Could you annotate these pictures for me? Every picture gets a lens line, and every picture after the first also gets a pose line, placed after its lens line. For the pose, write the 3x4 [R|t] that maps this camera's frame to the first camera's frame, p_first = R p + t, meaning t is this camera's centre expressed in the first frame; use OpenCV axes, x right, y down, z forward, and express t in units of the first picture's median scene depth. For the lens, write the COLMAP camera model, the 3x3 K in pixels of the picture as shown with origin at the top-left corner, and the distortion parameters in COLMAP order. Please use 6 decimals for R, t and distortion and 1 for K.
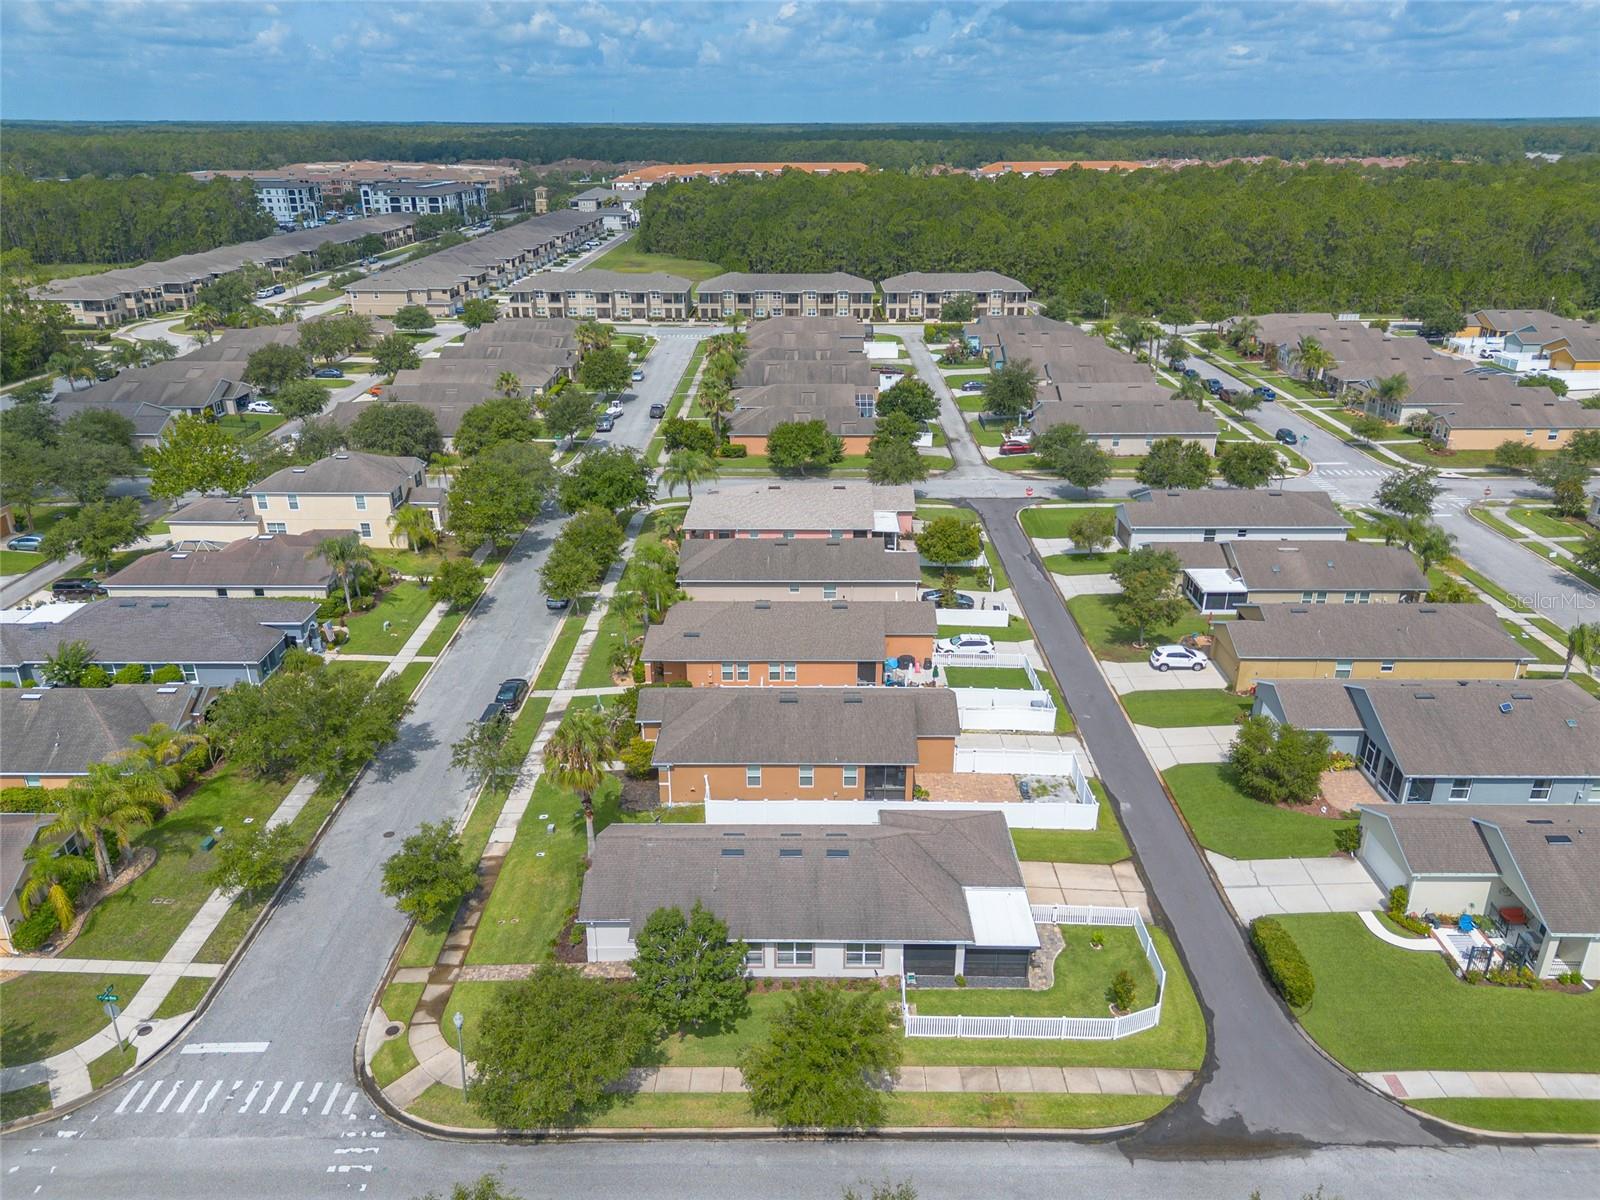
lens RADIAL K [[1126.0, 0, 799.8], [0, 1126.0, 618.0], [0, 0, 1]] dist [0.058791, -0.052770]
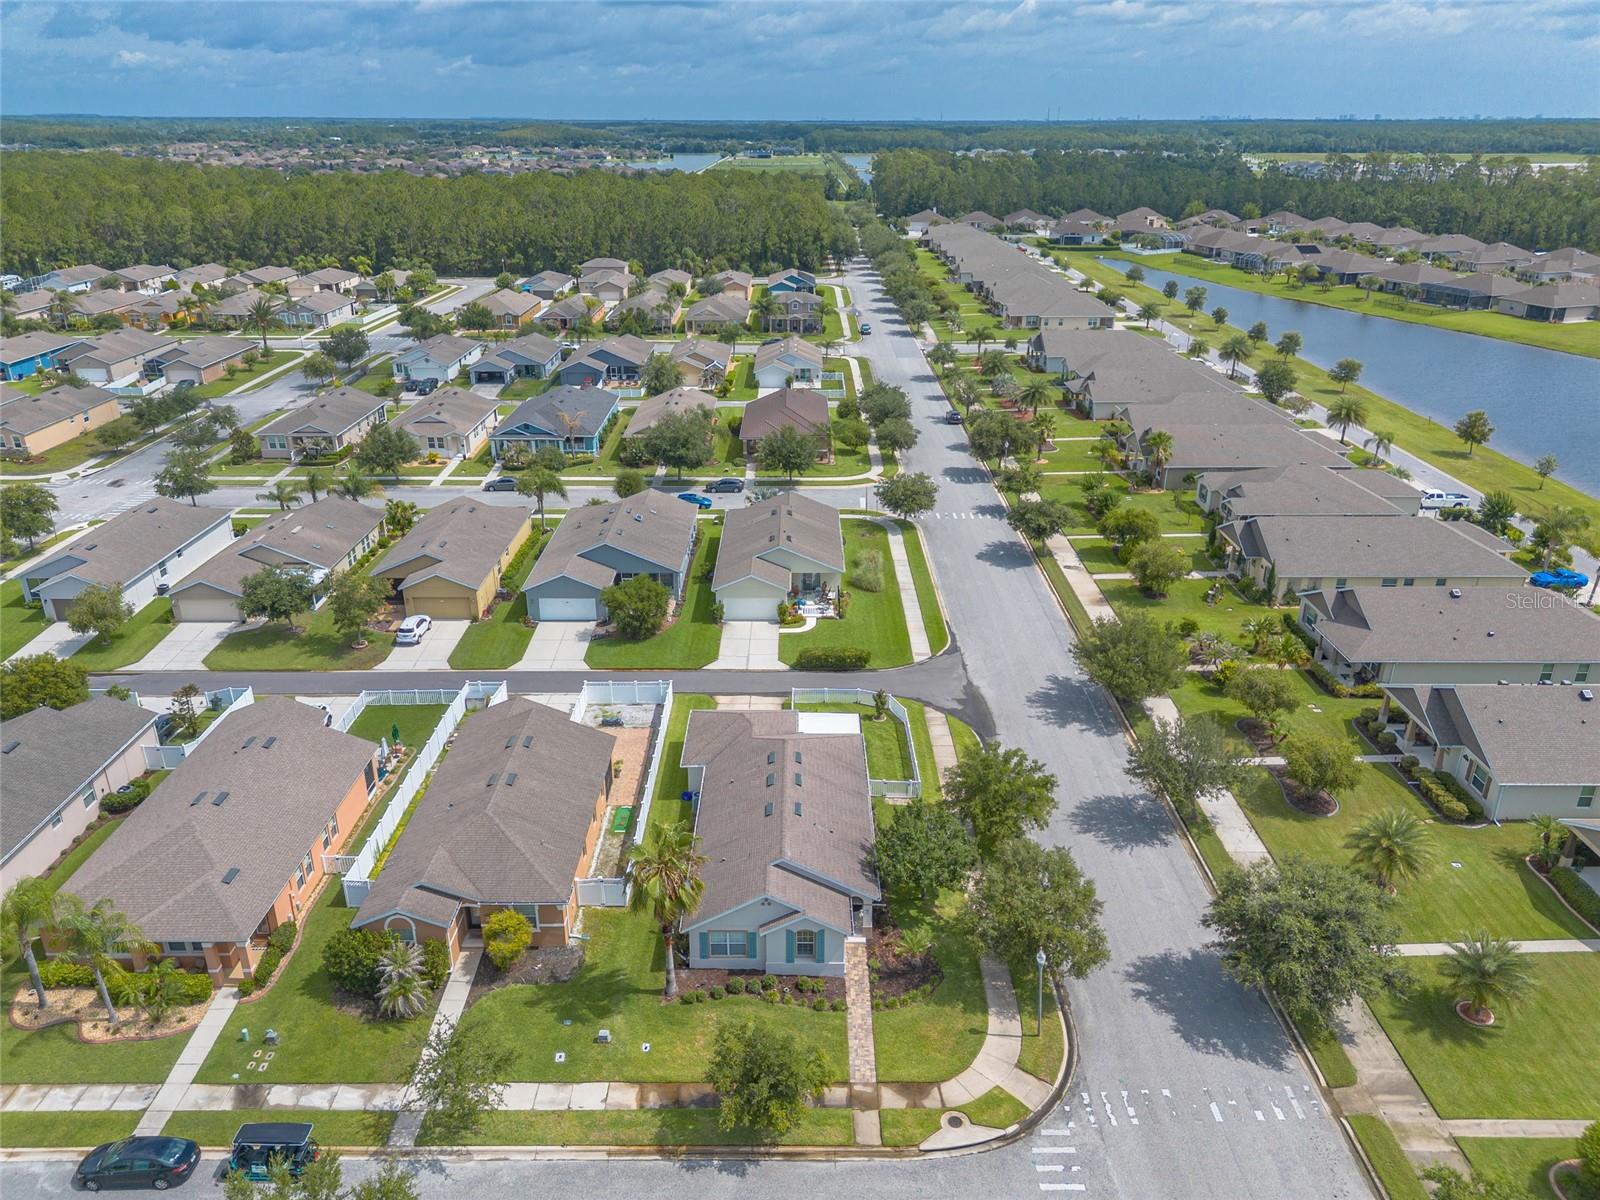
lens RADIAL K [[1137.5, 0, 800.0], [0, 1137.5, 600.0], [0, 0, 1]] dist [0.082261, -0.081481]
pose [[-0.006312, -0.385080, 0.922862, -0.599474], [0.400819, 0.844526, 0.355134, -0.207117], [-0.916136, 0.372142, 0.149017, 0.474389]]
